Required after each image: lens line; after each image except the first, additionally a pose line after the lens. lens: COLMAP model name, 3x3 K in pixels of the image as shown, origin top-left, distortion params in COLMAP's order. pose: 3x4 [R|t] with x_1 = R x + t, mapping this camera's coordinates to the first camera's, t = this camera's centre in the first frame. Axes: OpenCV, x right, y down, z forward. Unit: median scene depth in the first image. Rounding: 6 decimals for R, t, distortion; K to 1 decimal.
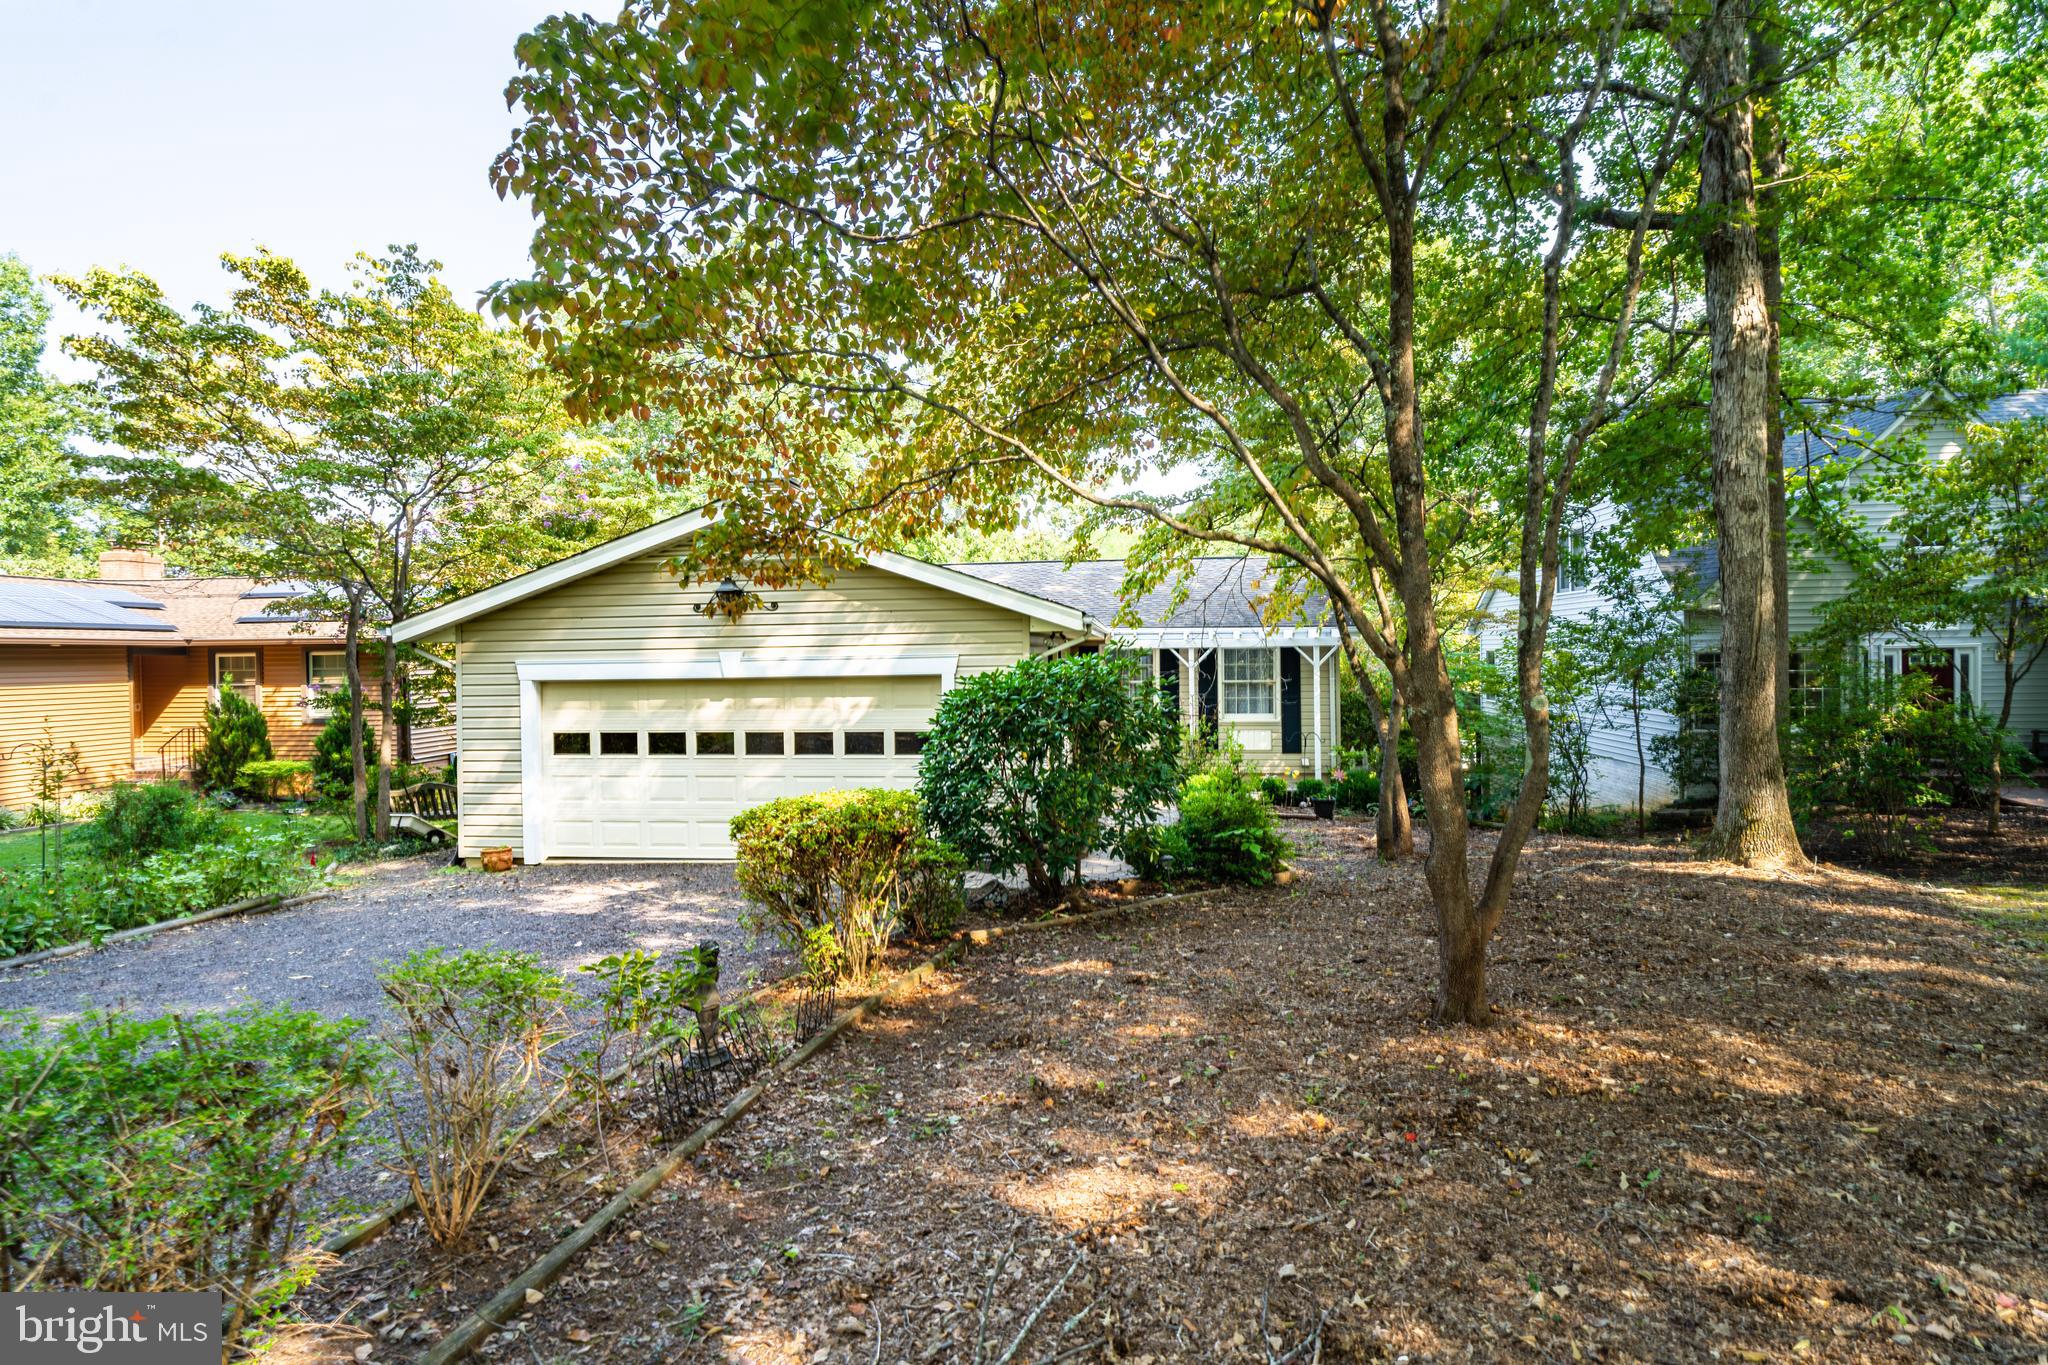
lens RADIAL K [[1114.9, 0, 1066.2], [0, 1114.9, 660.5], [0, 0, 1]] dist [-0.001952, -0.001767]
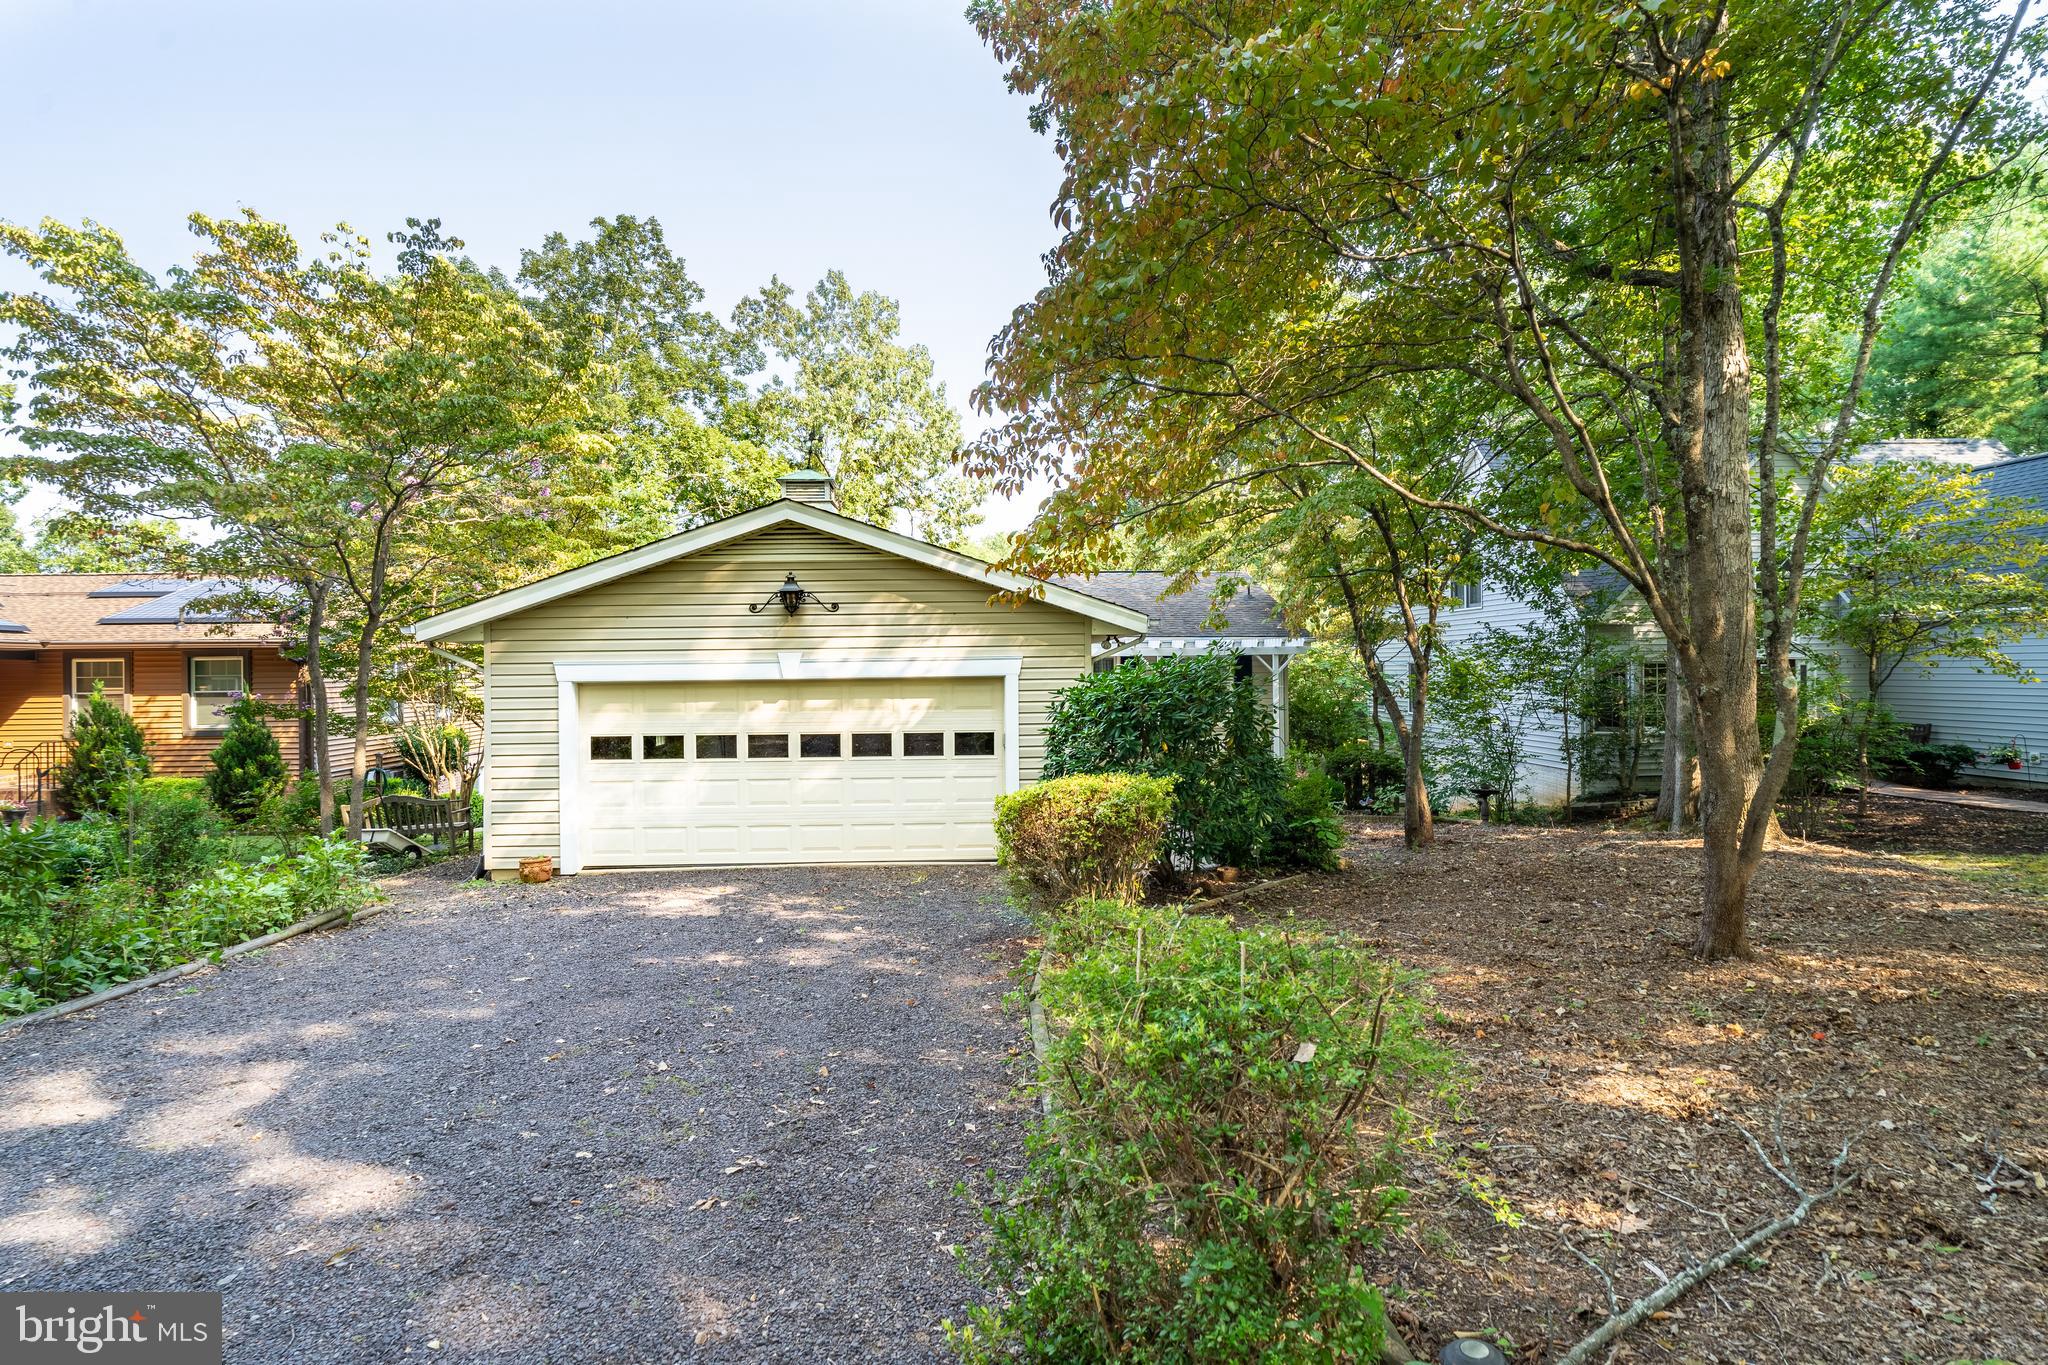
lens RADIAL K [[1114.9, 0, 1066.2], [0, 1114.9, 660.5], [0, 0, 1]] dist [-0.001952, -0.001767]
pose [[0.985361, 0.003735, 0.170438, -0.220559], [-0.001038, 0.999873, -0.015914, 0.014131], [-0.170476, 0.015505, 0.985240, -0.014203]]
